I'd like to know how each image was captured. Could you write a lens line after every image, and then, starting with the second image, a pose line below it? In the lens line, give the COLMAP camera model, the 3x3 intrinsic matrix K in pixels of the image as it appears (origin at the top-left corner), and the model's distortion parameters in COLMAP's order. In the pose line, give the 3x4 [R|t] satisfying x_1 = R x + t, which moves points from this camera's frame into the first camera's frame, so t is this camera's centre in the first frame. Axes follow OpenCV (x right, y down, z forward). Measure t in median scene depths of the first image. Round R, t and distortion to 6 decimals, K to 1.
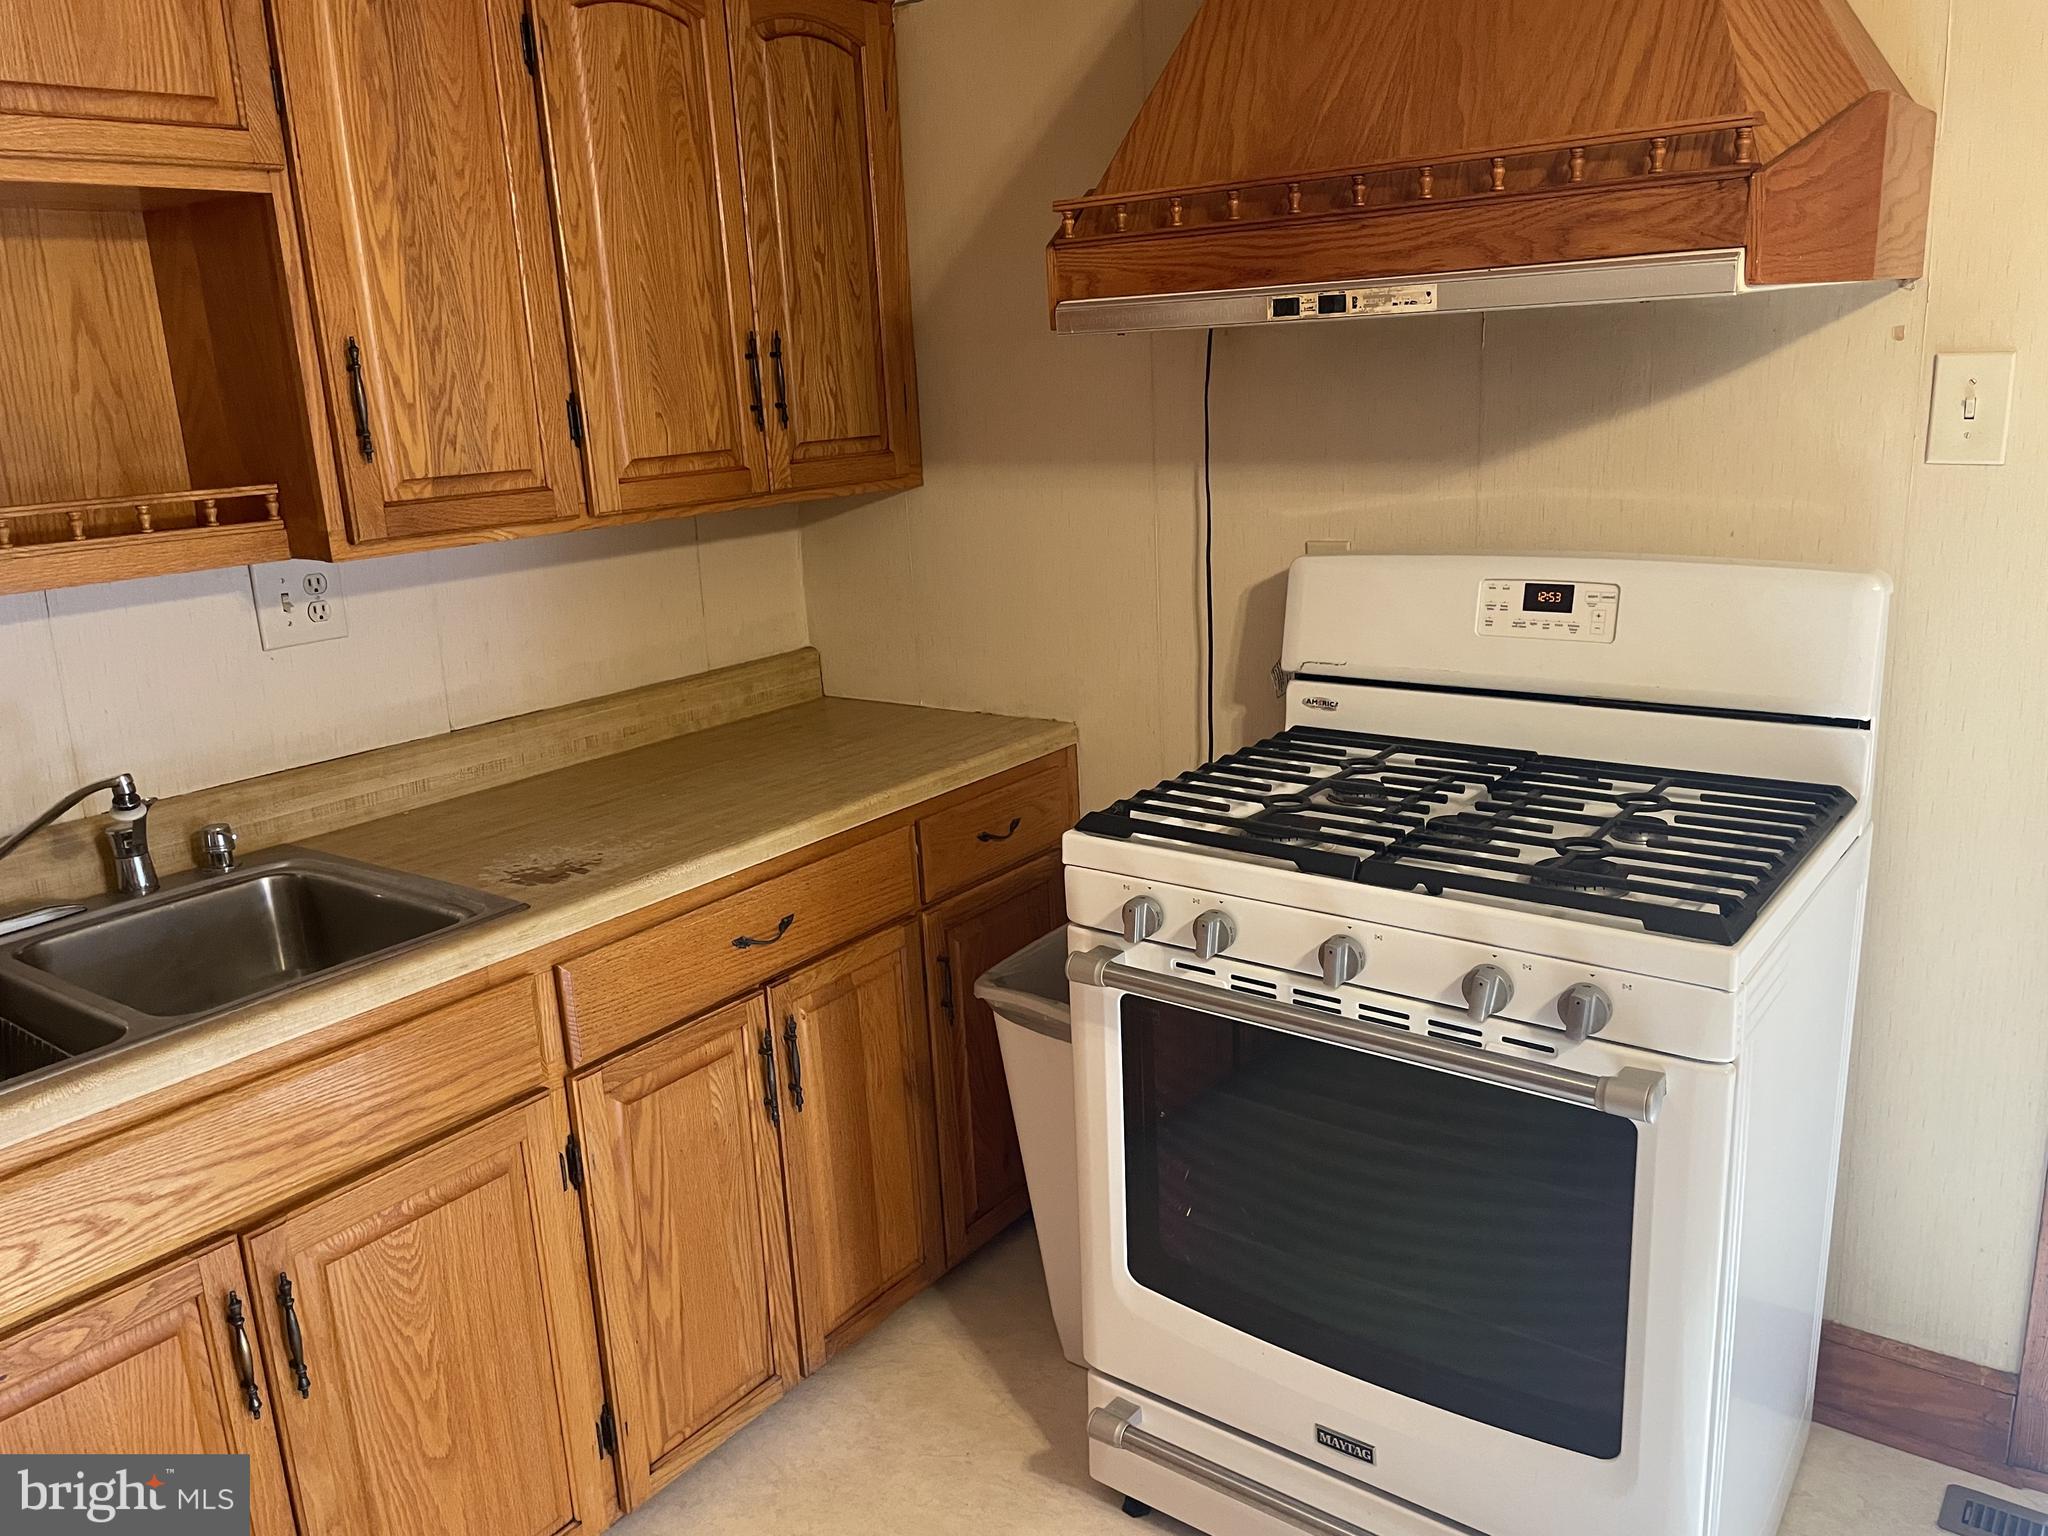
lens RADIAL K [[1563.3, 0, 1034.5], [0, 1563.3, 770.5], [0, 0, 1]] dist [0.076397, -0.090659]
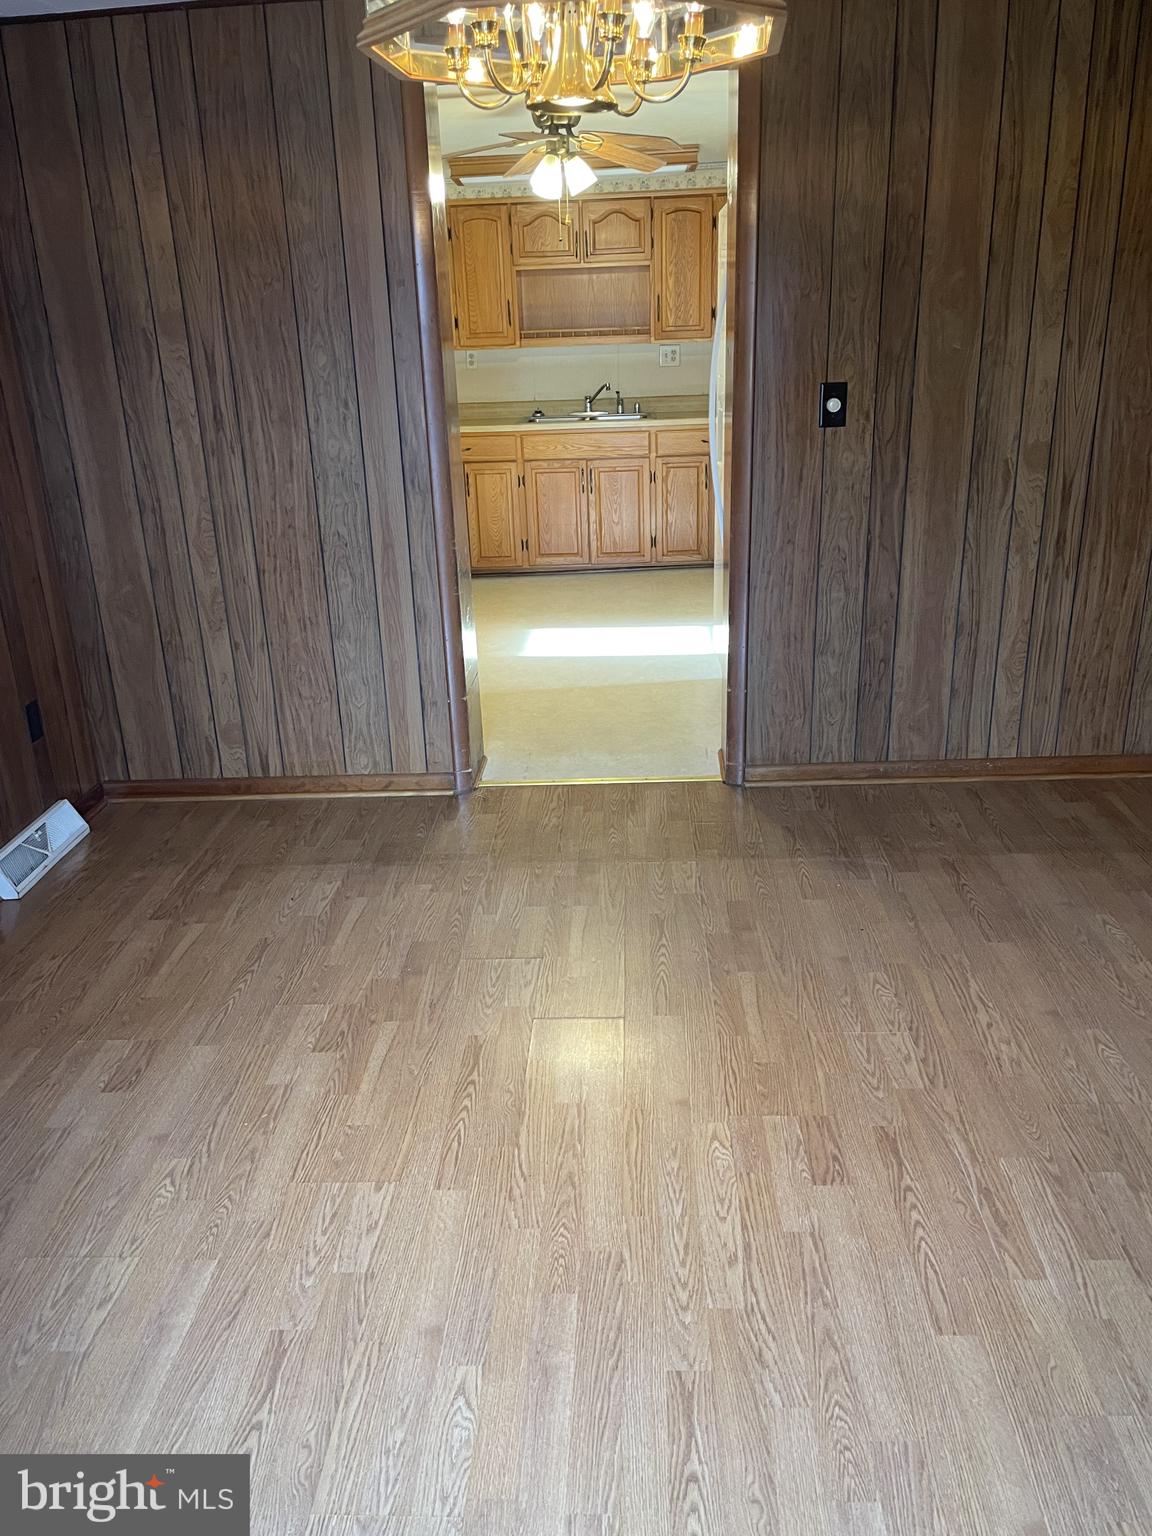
lens RADIAL K [[1172.5, 0, 571.8], [0, 1172.5, 783.1], [0, 0, 1]] dist [0.076397, -0.090659]
pose [[0.552704, 0.324681, -0.767529, 2.571011], [-0.198691, 0.945766, 0.256999, 0.251840], [0.809345, 0.010457, 0.587240, -1.278268]]
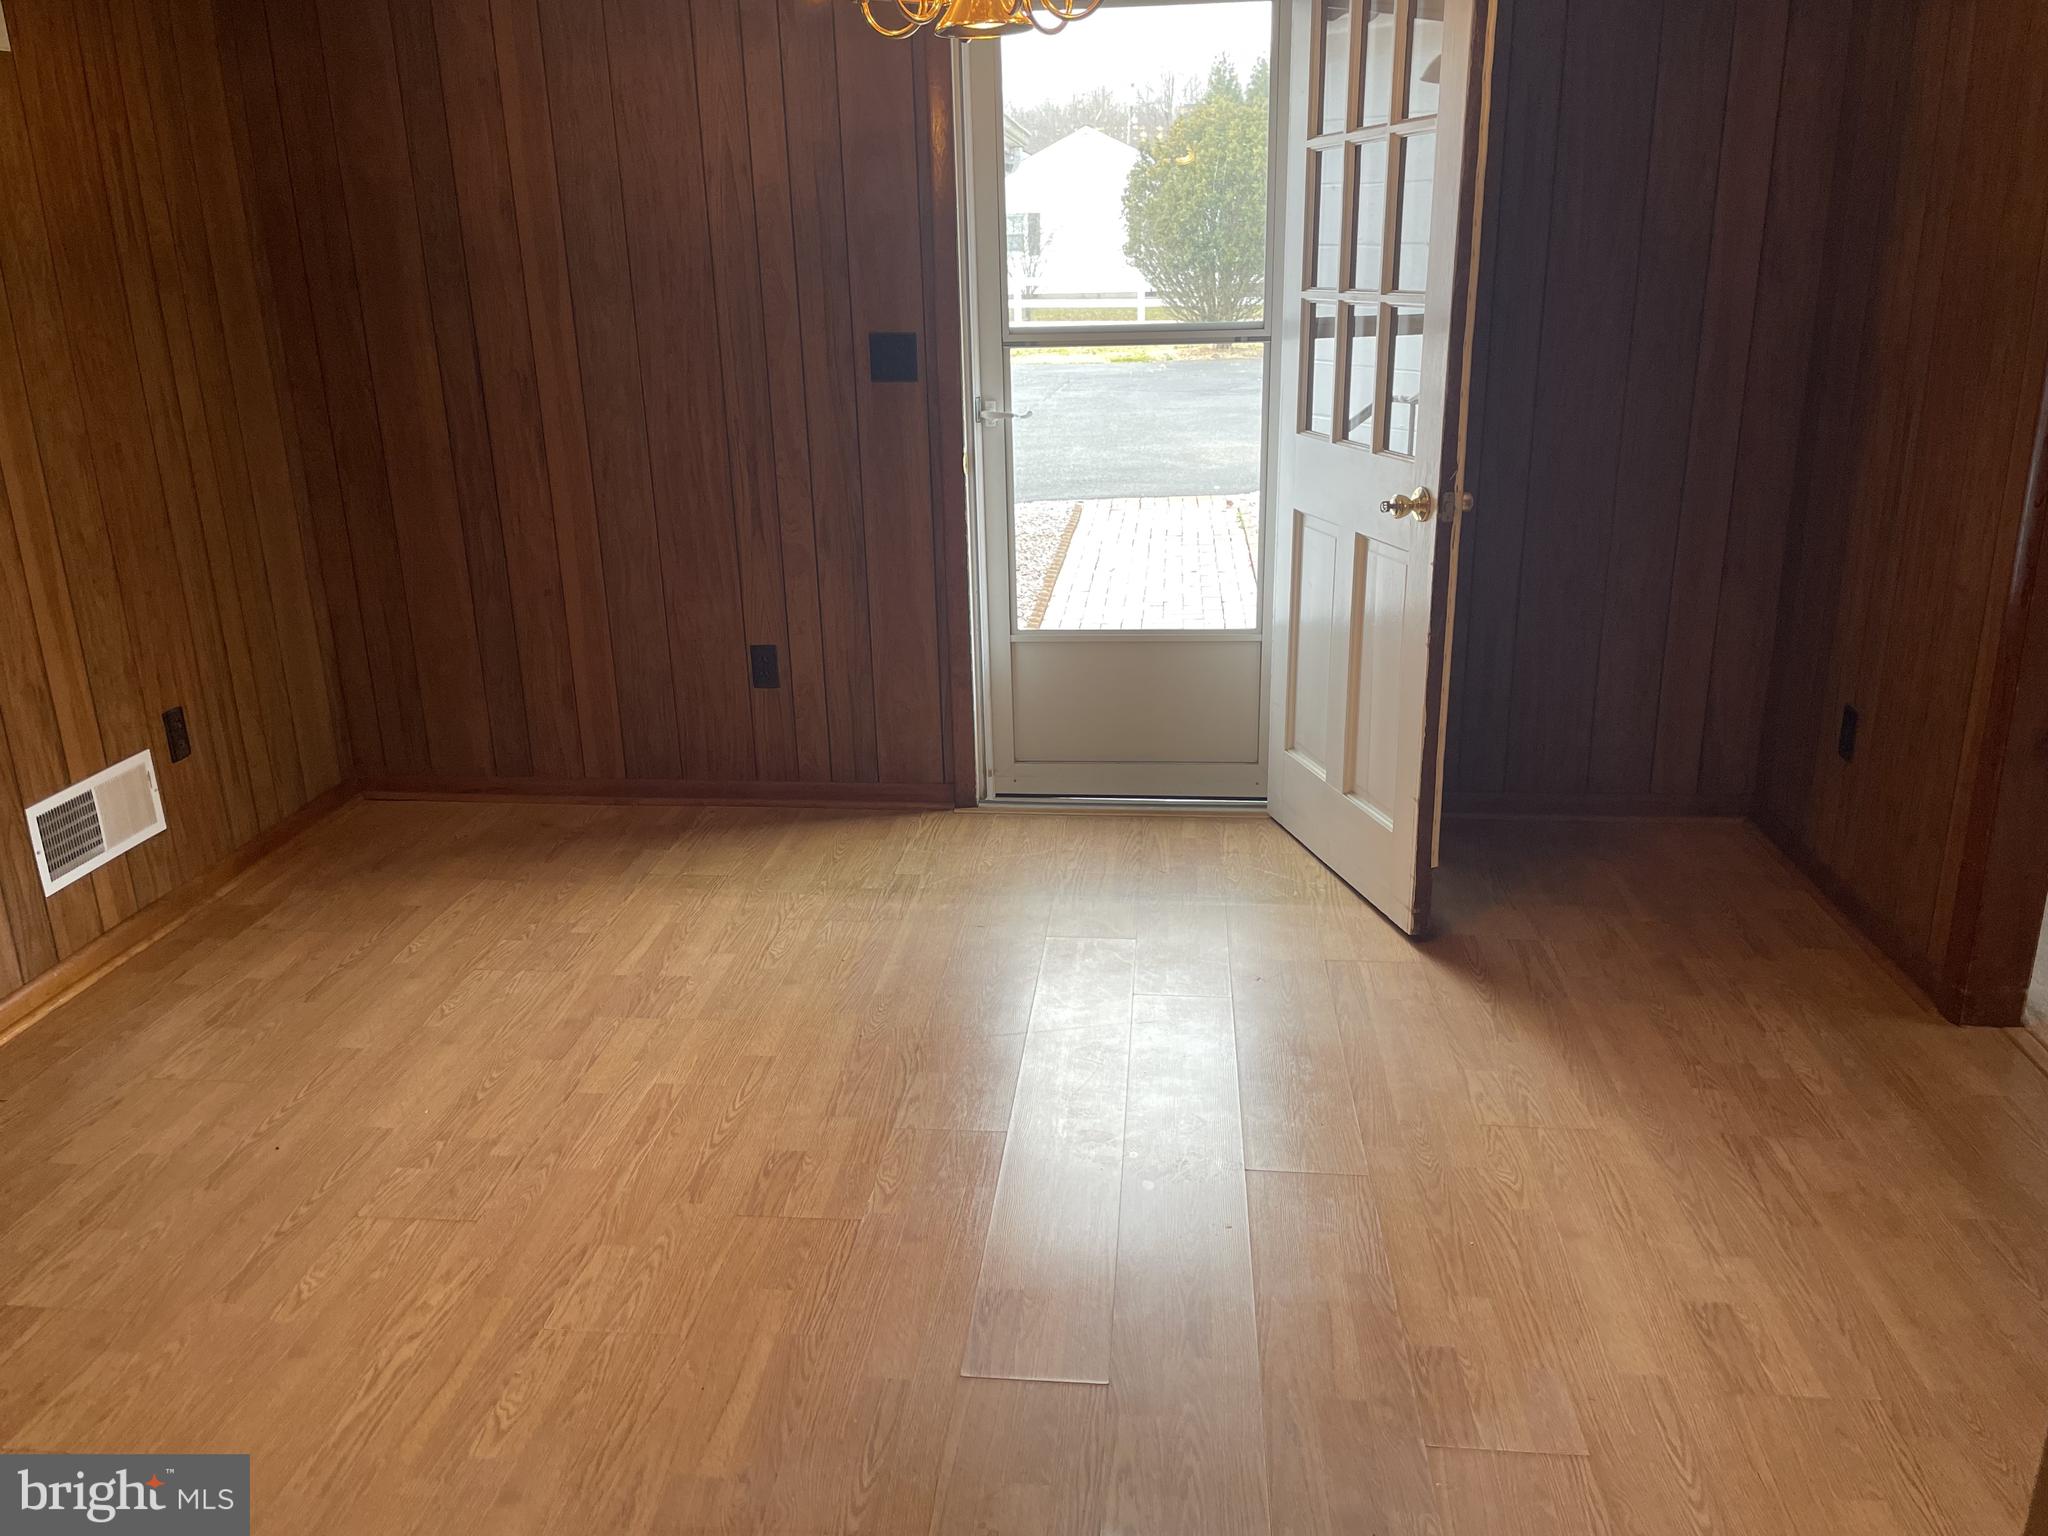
lens RADIAL K [[1563.3, 0, 1028.7], [0, 1563.3, 767.0], [0, 0, 1]] dist [0.076397, -0.090659]
pose [[-0.511090, -0.212269, 0.832904, 0.896100], [0.258416, 0.886246, 0.384434, 0.062507], [-0.819761, 0.411716, -0.398097, -0.267119]]
